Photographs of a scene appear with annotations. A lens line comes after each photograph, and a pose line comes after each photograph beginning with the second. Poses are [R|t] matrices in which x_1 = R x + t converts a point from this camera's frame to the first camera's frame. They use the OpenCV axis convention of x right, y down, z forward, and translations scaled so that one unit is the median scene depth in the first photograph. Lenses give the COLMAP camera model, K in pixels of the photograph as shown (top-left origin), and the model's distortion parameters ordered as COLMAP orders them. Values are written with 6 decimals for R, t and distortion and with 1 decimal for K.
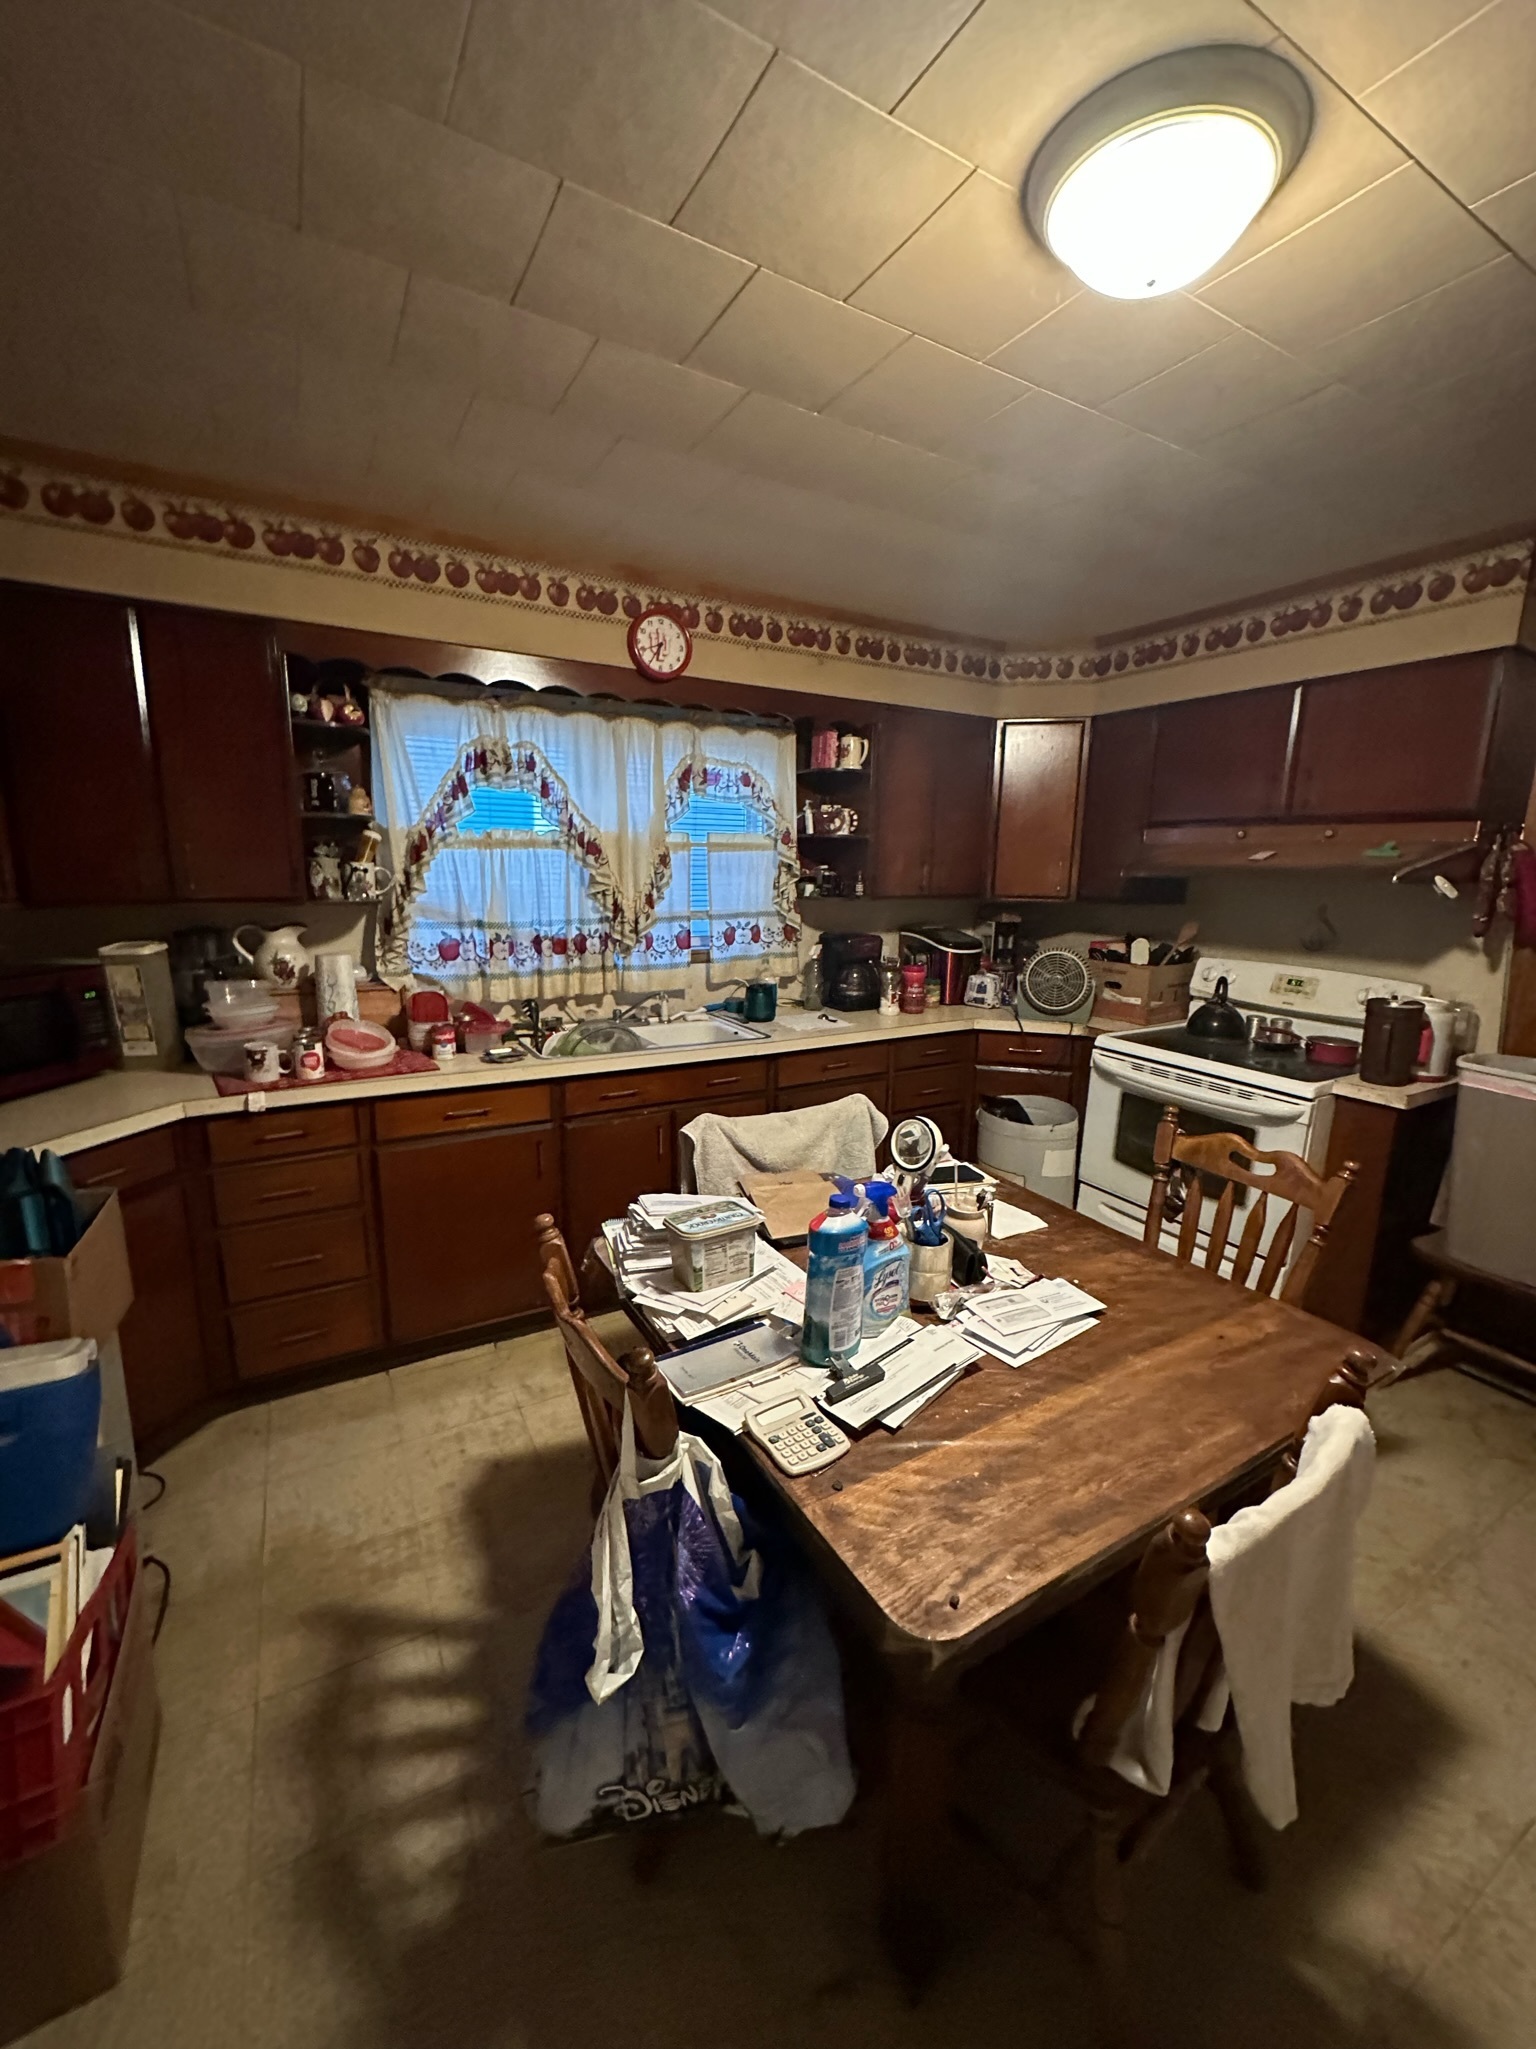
lens RADIAL K [[818.4, 0, 768.0], [0, 818.4, 1024.5], [0, 0, 1]] dist [-0.002807, 0.000585]
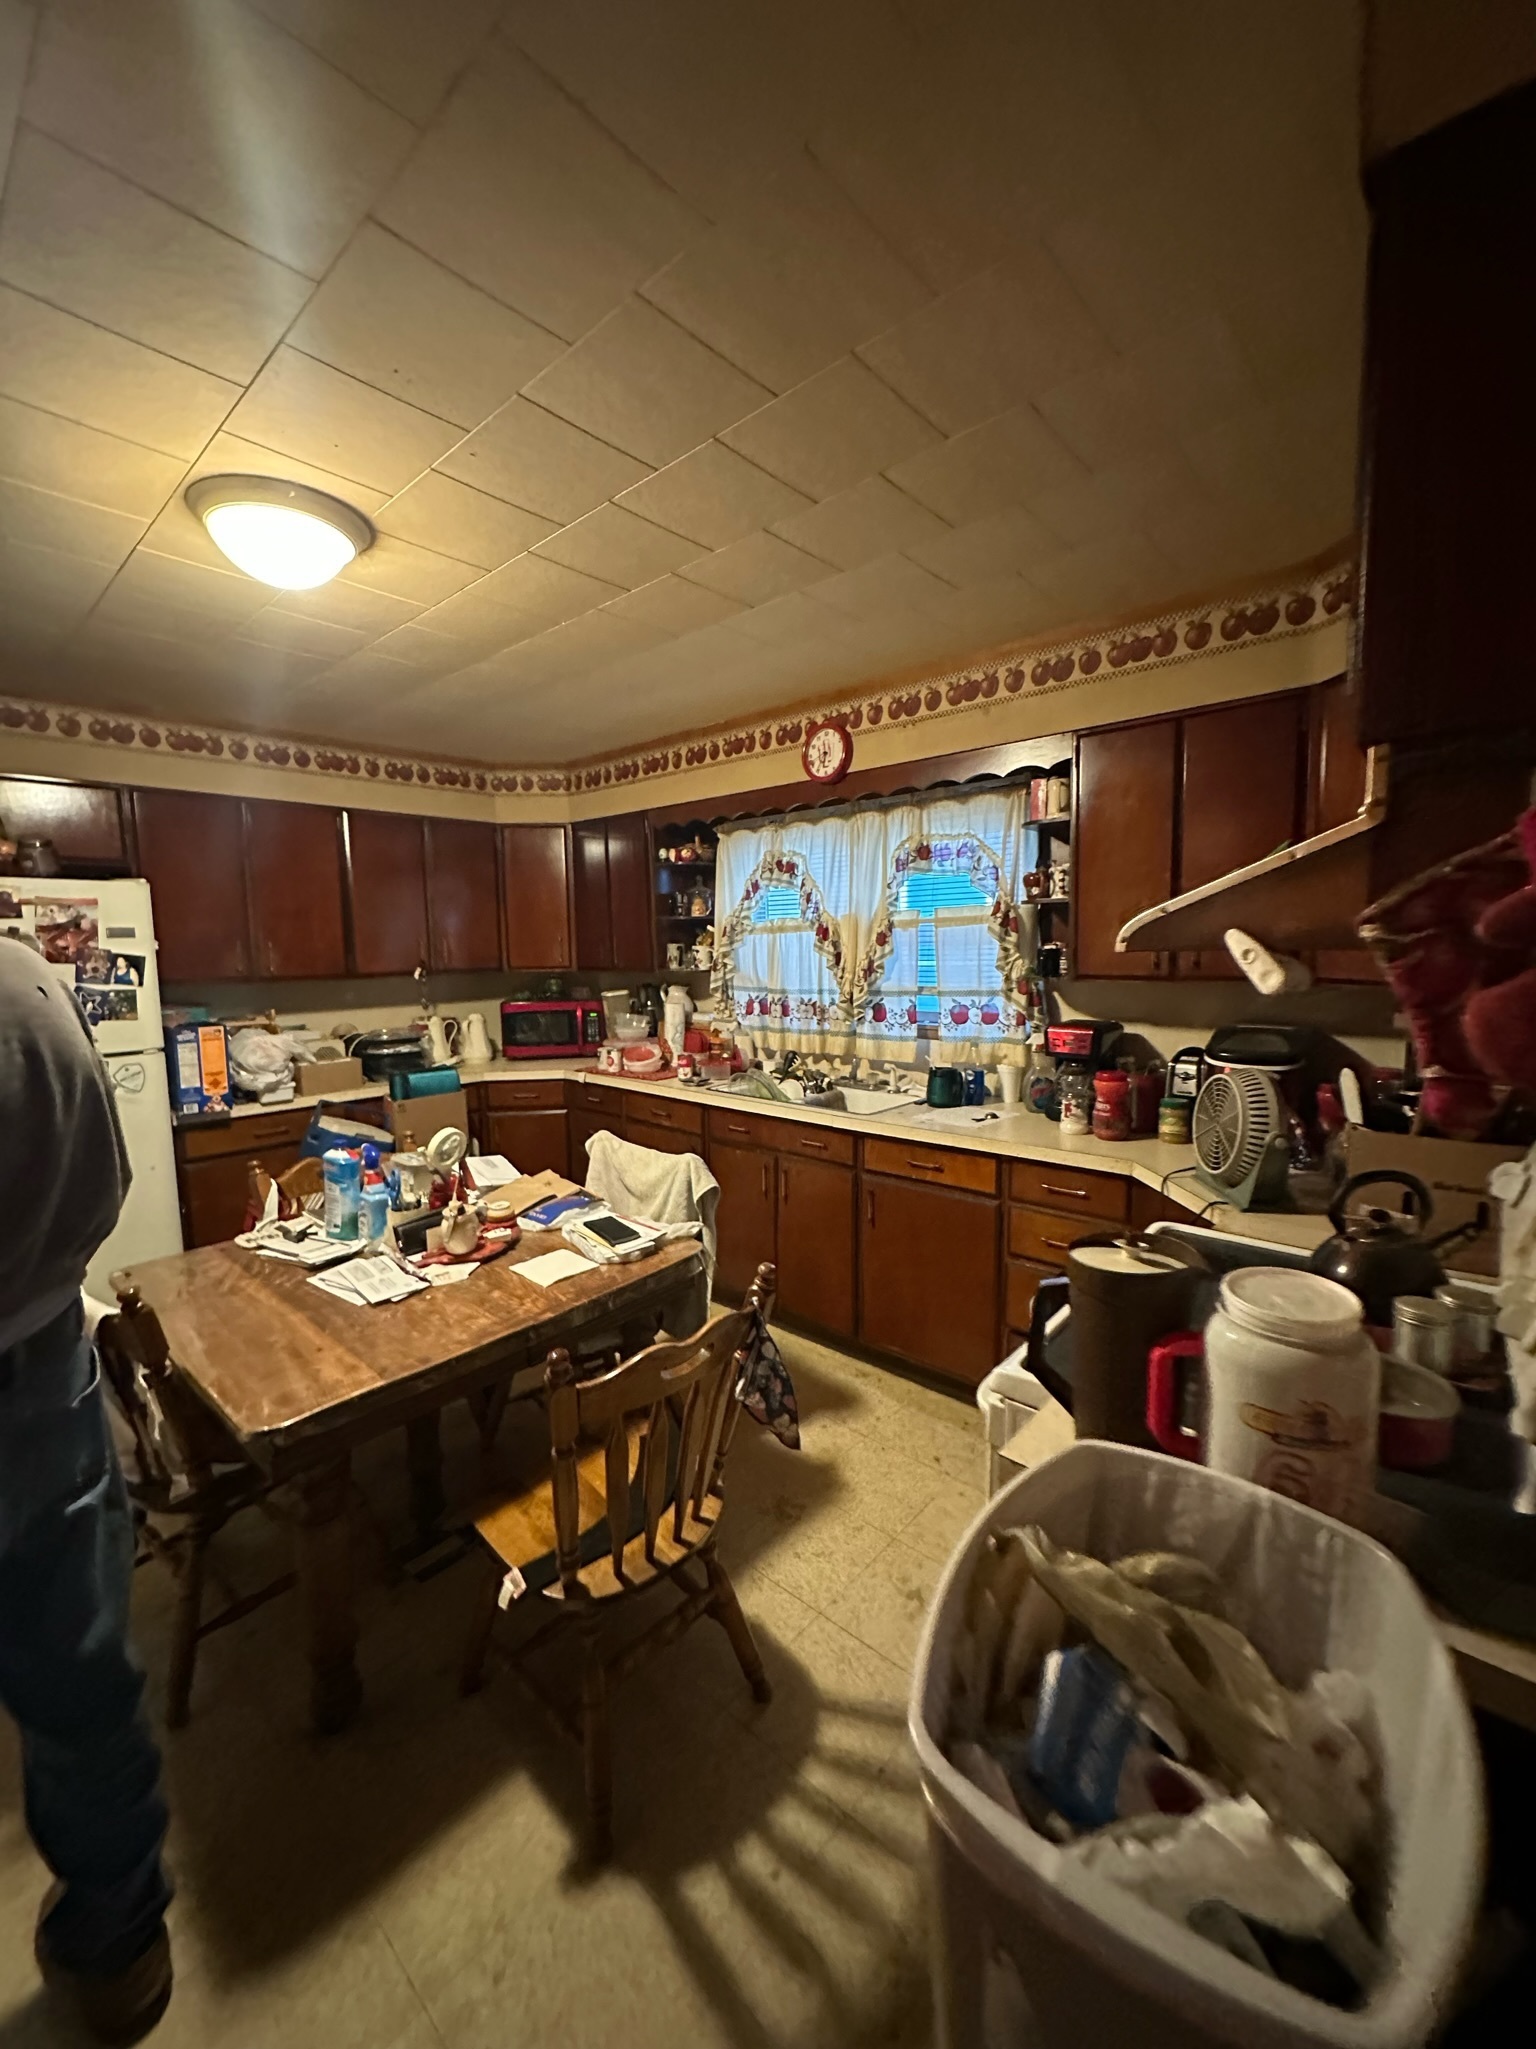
lens RADIAL K [[831.6, 0, 768.0], [0, 831.6, 1024.5], [0, 0, 1]] dist [0.027144, 0.000125]
pose [[0.299363, 0.080022, -0.950778, 0.896484], [-0.155711, 0.987215, 0.034061, -0.107157], [0.941348, 0.137850, 0.307996, 0.562023]]
